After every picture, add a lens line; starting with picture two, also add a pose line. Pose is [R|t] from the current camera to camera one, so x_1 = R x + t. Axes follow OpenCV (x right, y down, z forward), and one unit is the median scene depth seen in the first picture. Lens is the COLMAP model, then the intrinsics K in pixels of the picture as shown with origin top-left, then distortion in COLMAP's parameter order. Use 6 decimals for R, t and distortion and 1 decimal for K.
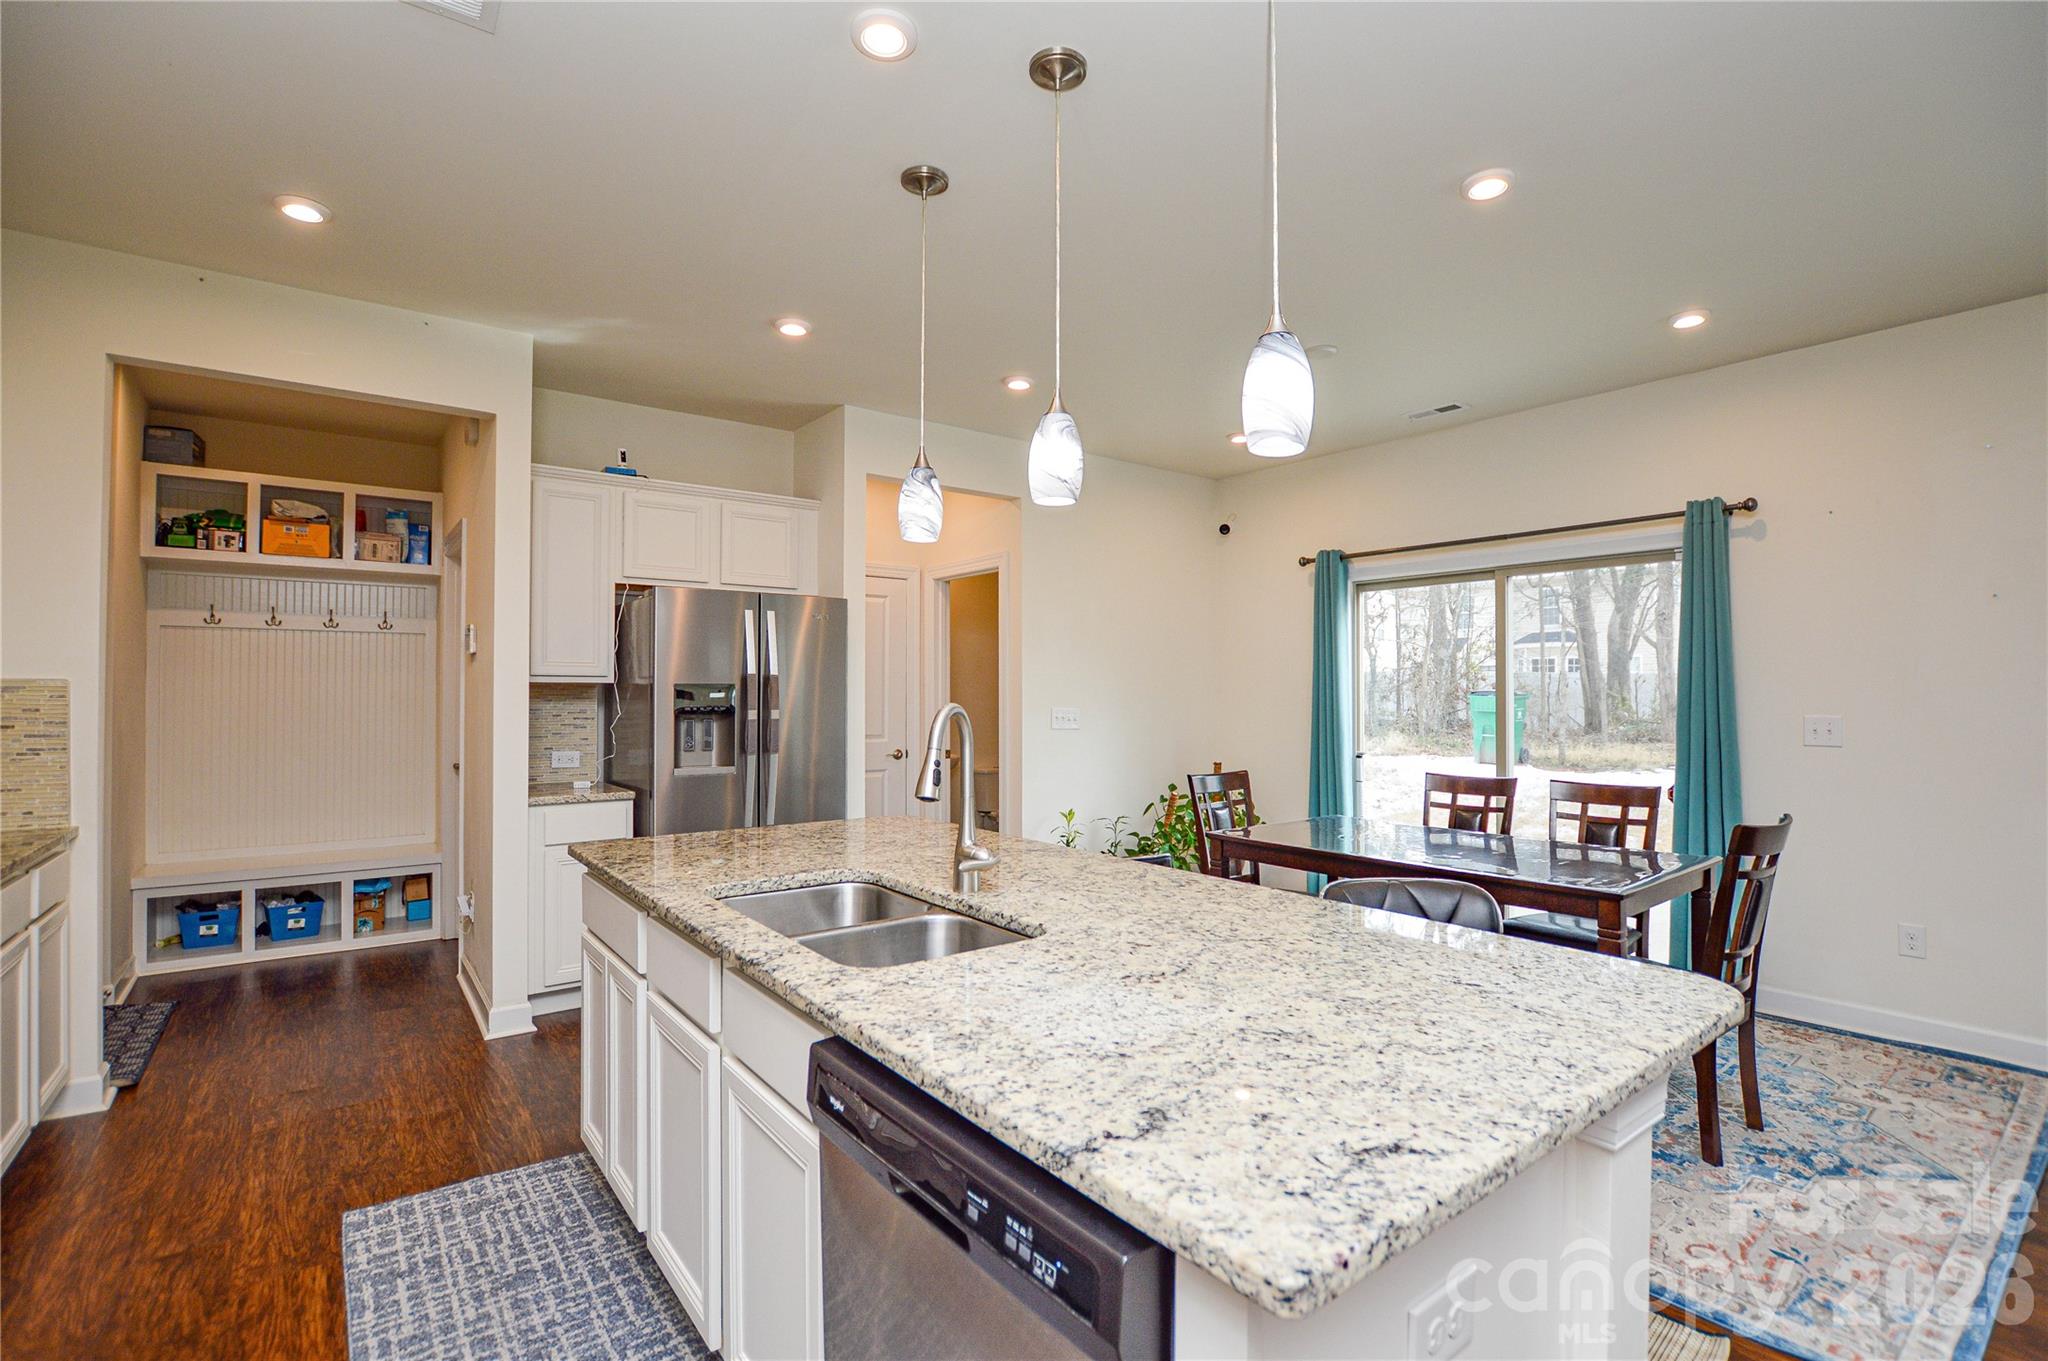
lens RADIAL K [[929.9, 0, 1049.3], [0, 929.9, 685.3], [0, 0, 1]] dist [-0.035681, 0.004667]
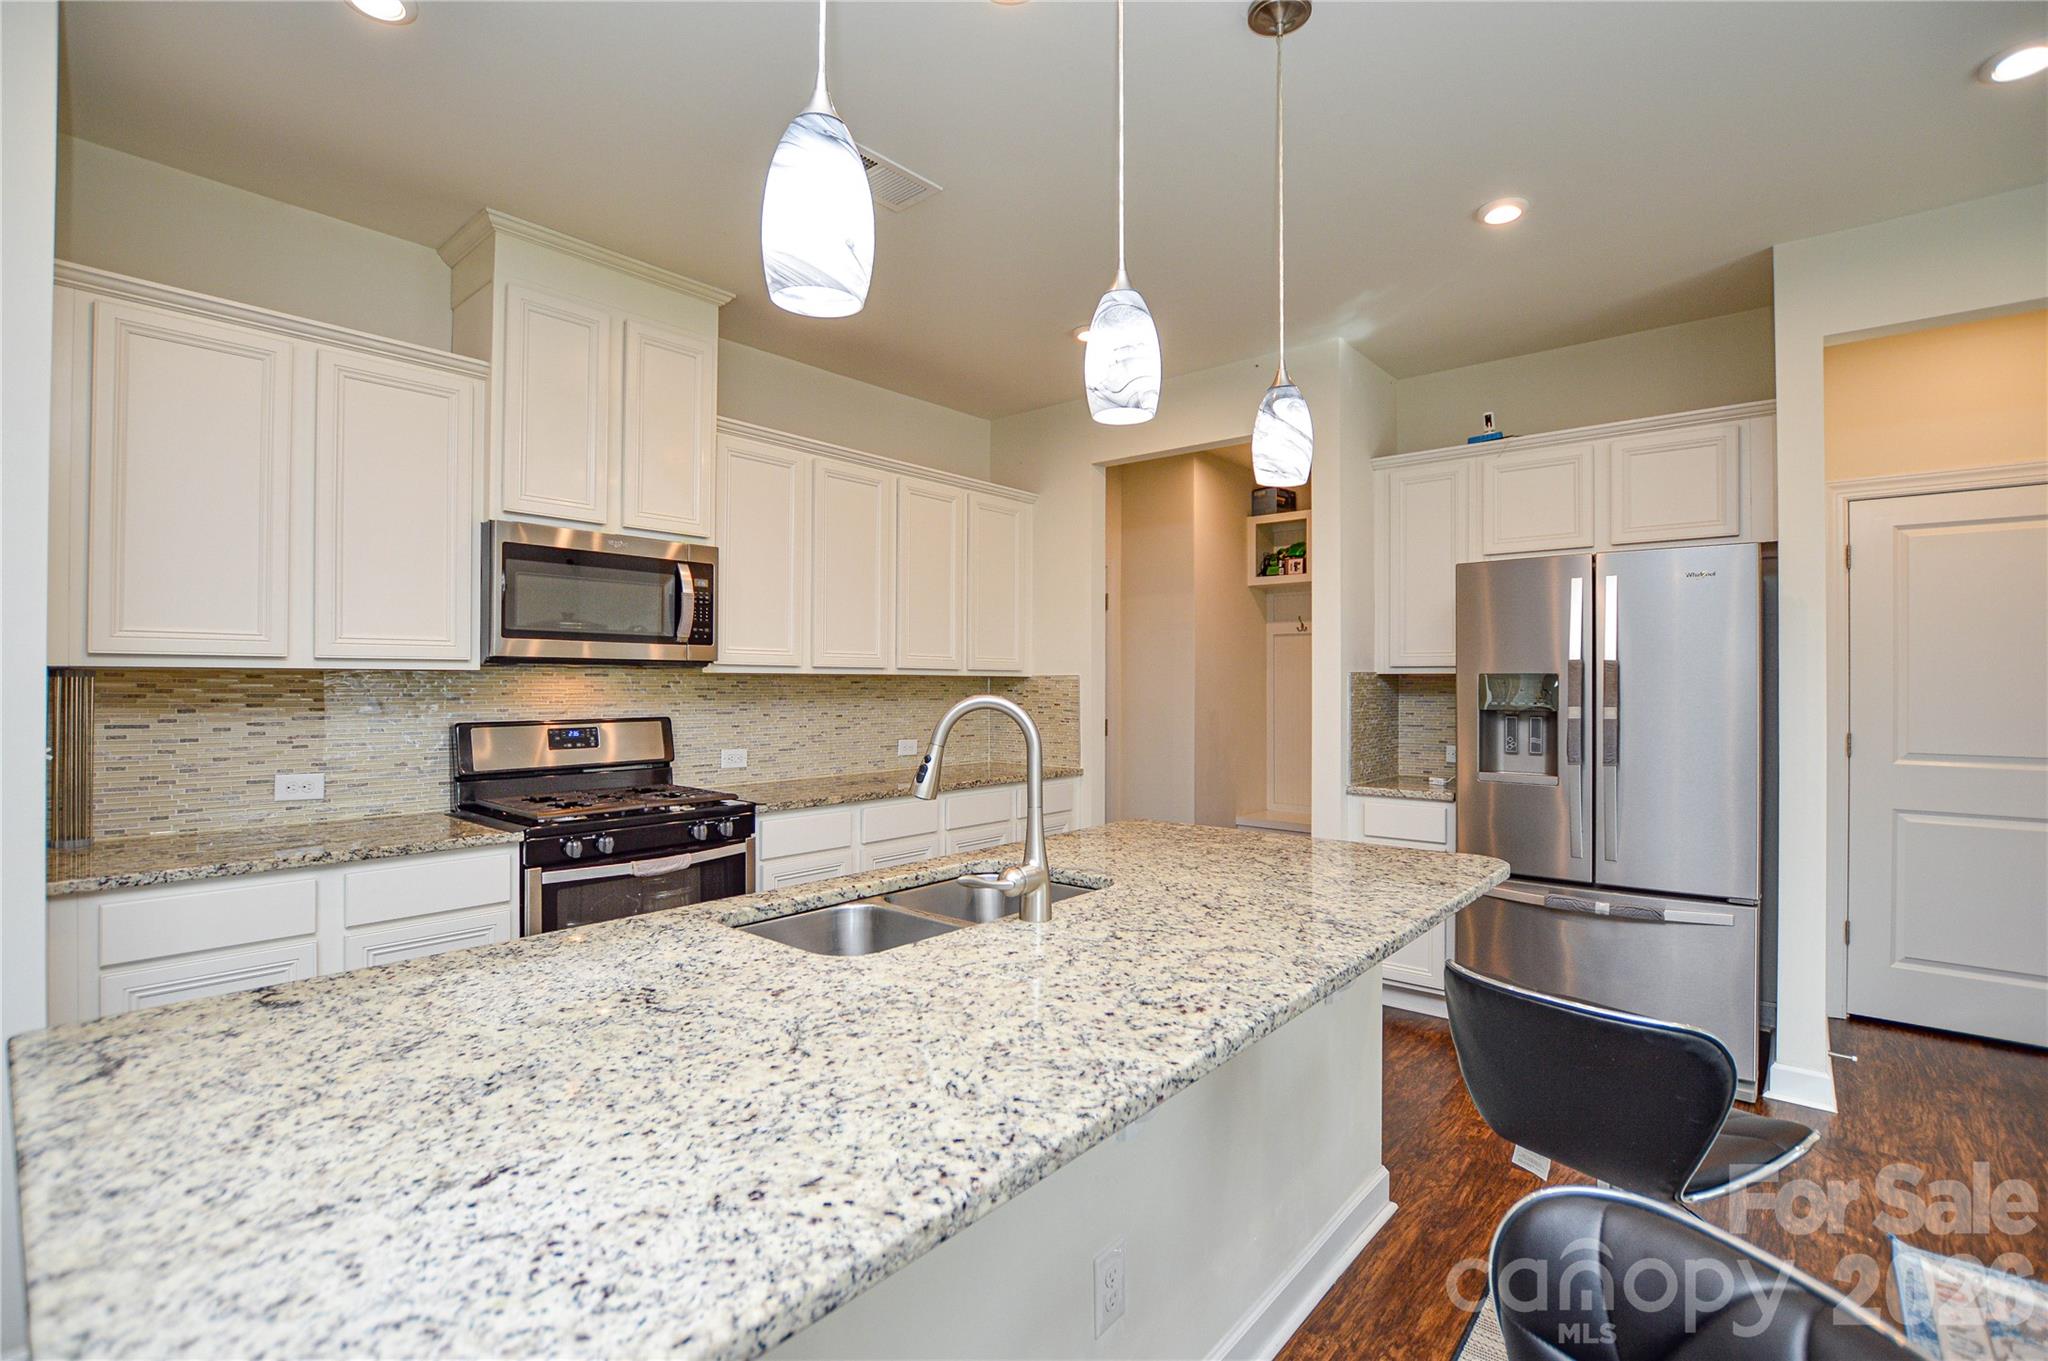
lens RADIAL K [[929.9, 0, 993.5], [0, 929.9, 679.2], [0, 0, 1]] dist [-0.035681, 0.004667]
pose [[0.190746, -0.005026, -0.981627, 0.421815], [0.005924, 0.999975, -0.003969, 0.004621], [0.981621, -0.005058, 0.190771, 0.467703]]
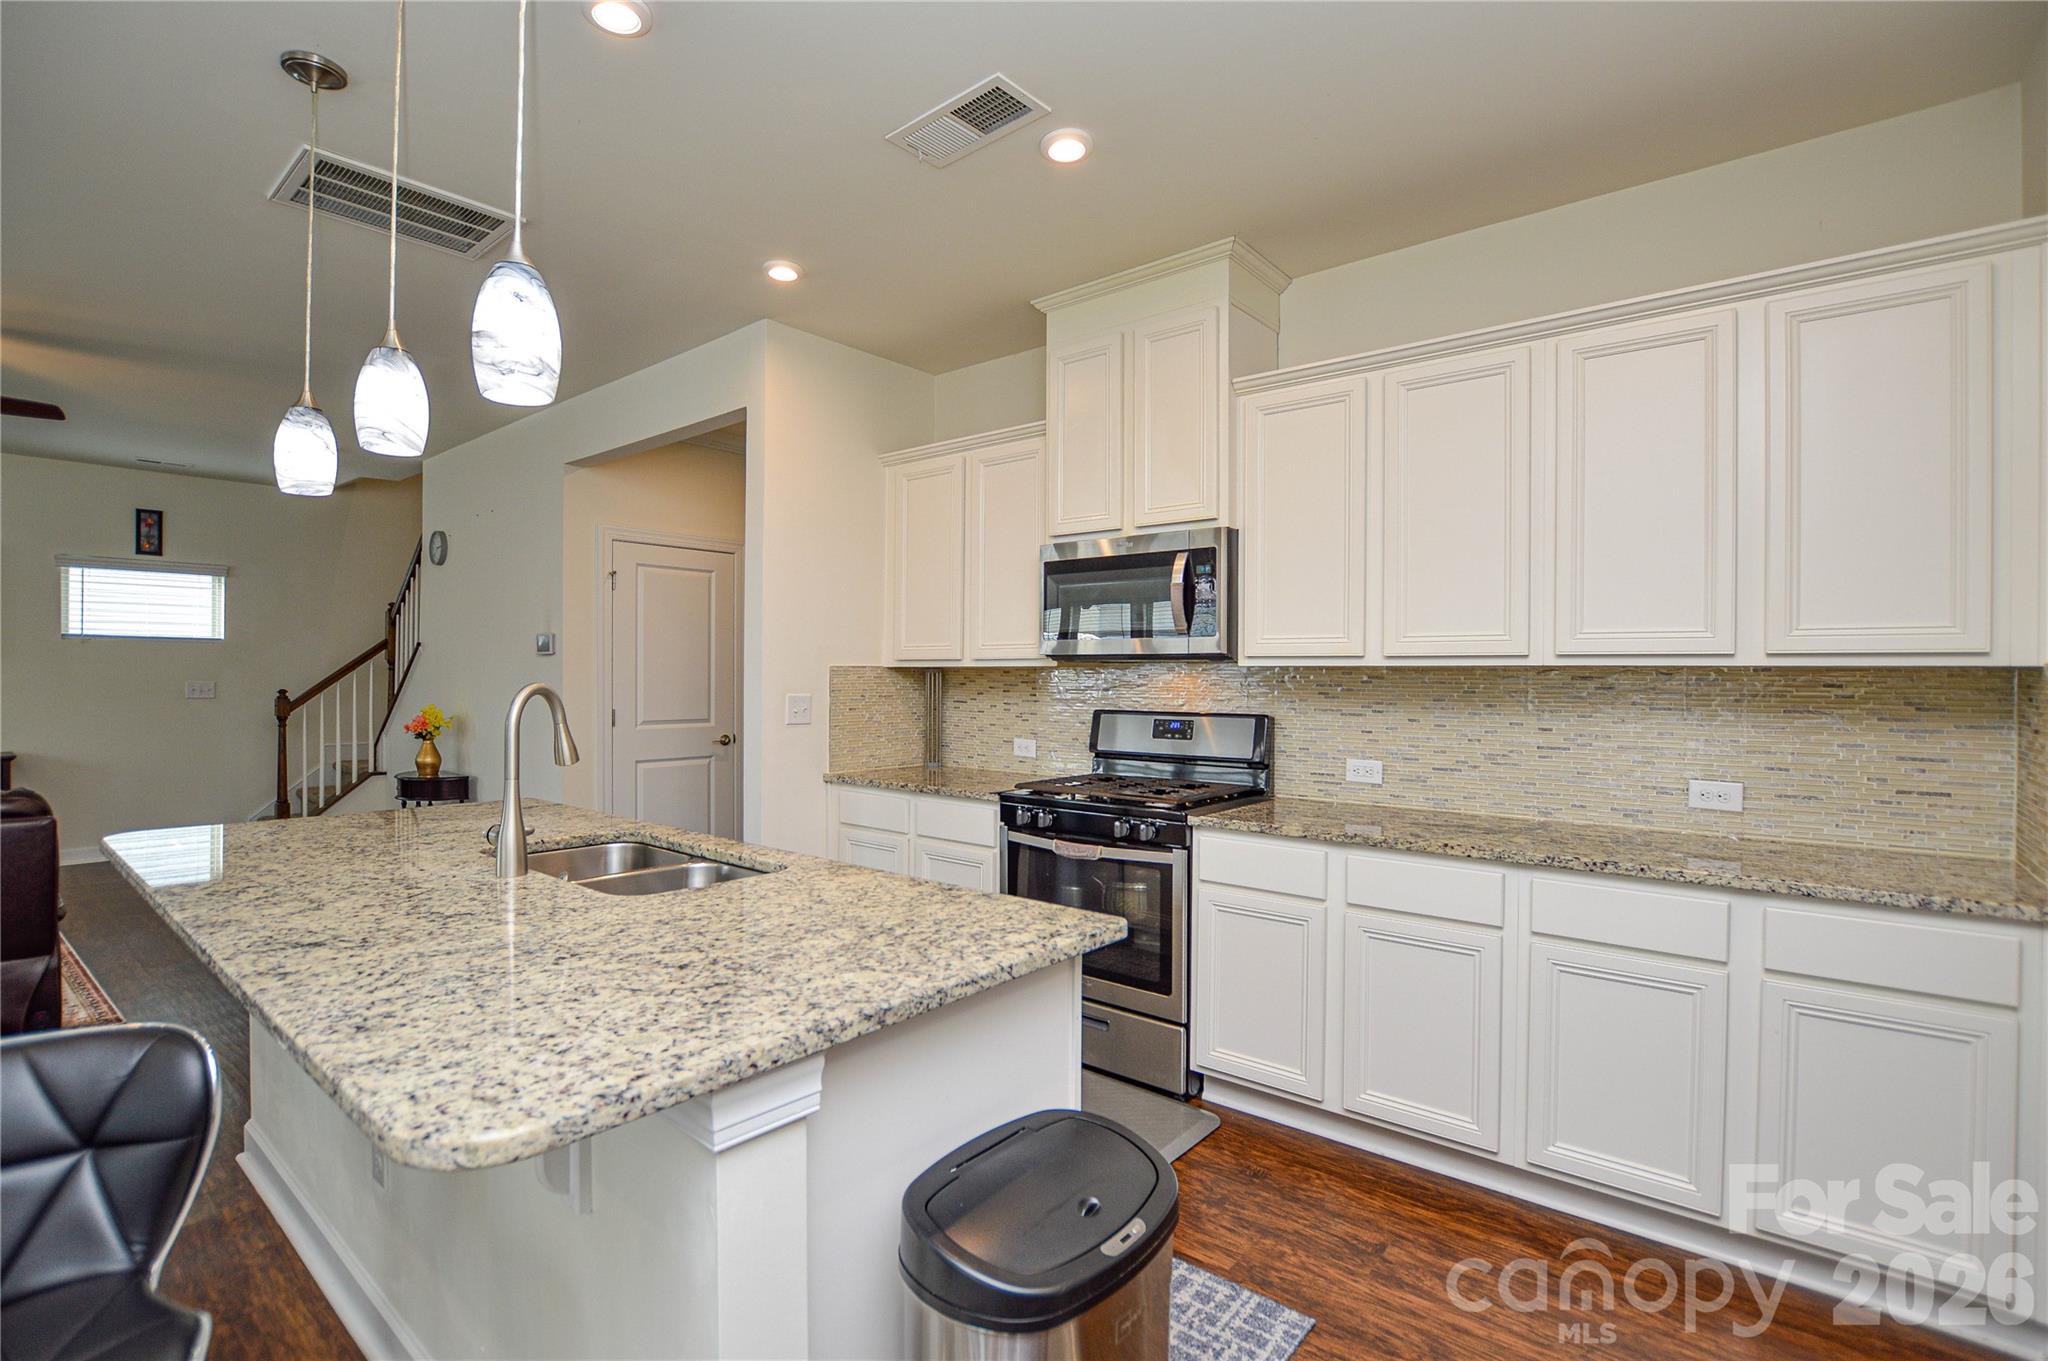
lens RADIAL K [[929.9, 0, 1035.1], [0, 929.9, 674.1], [0, 0, 1]] dist [-0.035681, 0.004667]
pose [[-0.968968, -0.008371, -0.247044, -0.280225], [-0.006190, 0.999935, -0.009605, 0.009932], [0.247109, -0.007778, -0.968957, 1.266590]]
